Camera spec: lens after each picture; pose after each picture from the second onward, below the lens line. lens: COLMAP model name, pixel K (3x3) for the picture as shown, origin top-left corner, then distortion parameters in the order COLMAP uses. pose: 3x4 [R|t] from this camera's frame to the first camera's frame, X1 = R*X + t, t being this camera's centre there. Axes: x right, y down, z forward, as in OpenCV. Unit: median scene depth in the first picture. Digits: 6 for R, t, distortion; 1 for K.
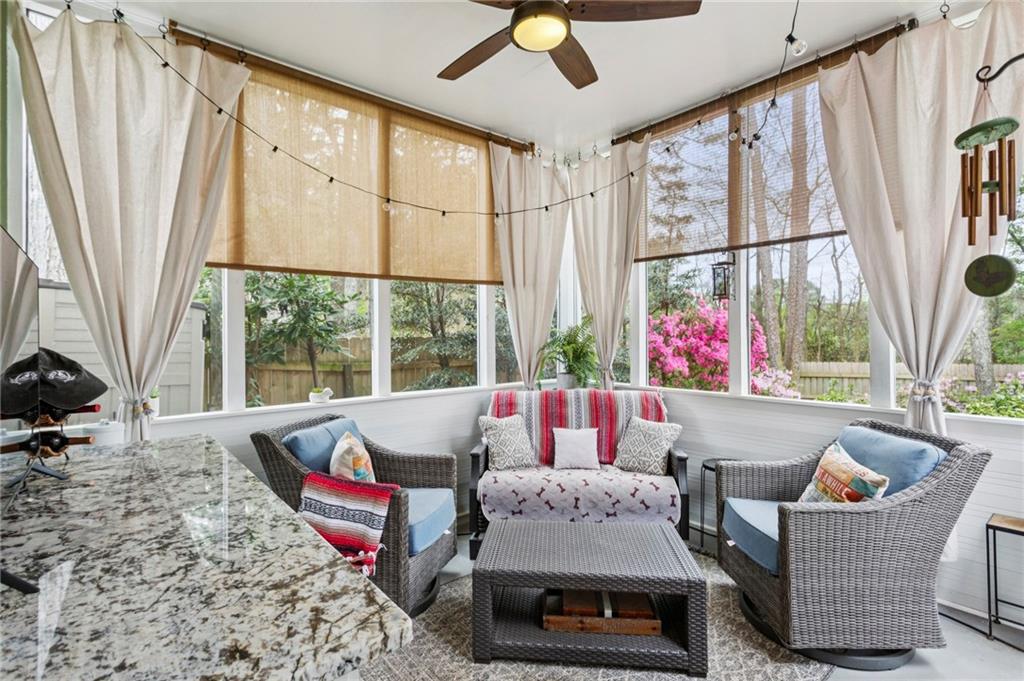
lens RADIAL K [[483.8, 0, 514.5], [0, 483.8, 326.5], [0, 0, 1]] dist [0.039360, -0.000019]
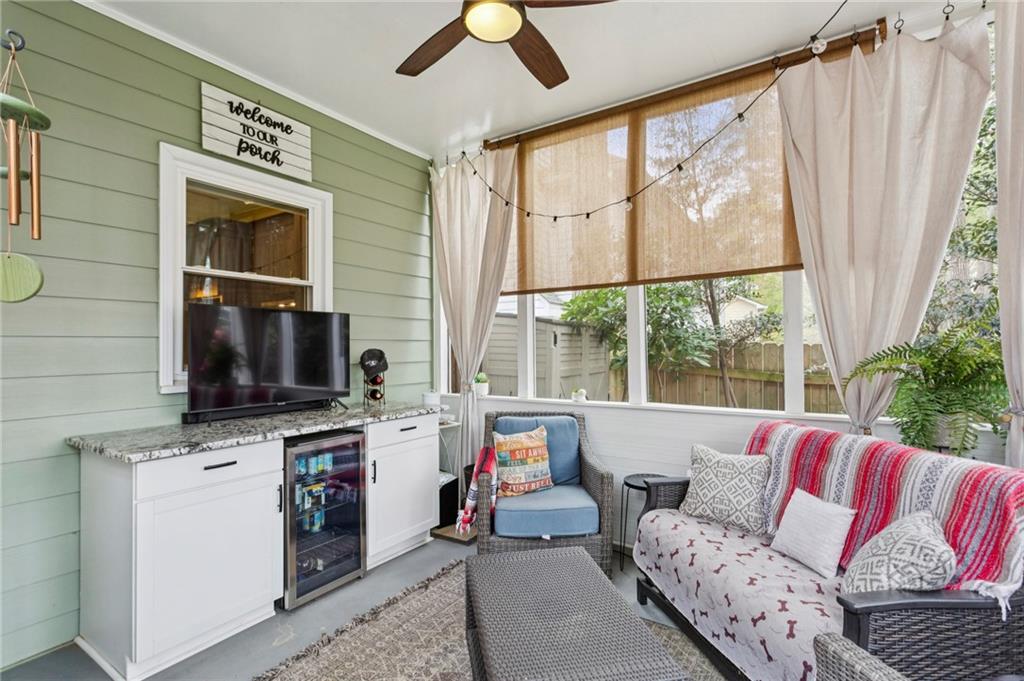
lens RADIAL K [[491.0, 0, 512.0], [0, 491.0, 340.5], [0, 0, 1]] dist [-0.001164, 0.000106]
pose [[0.282274, -0.005213, -0.959320, 0.586265], [0.021895, 0.999760, 0.001010, 0.007519], [0.959084, -0.021289, 0.282320, 0.464165]]
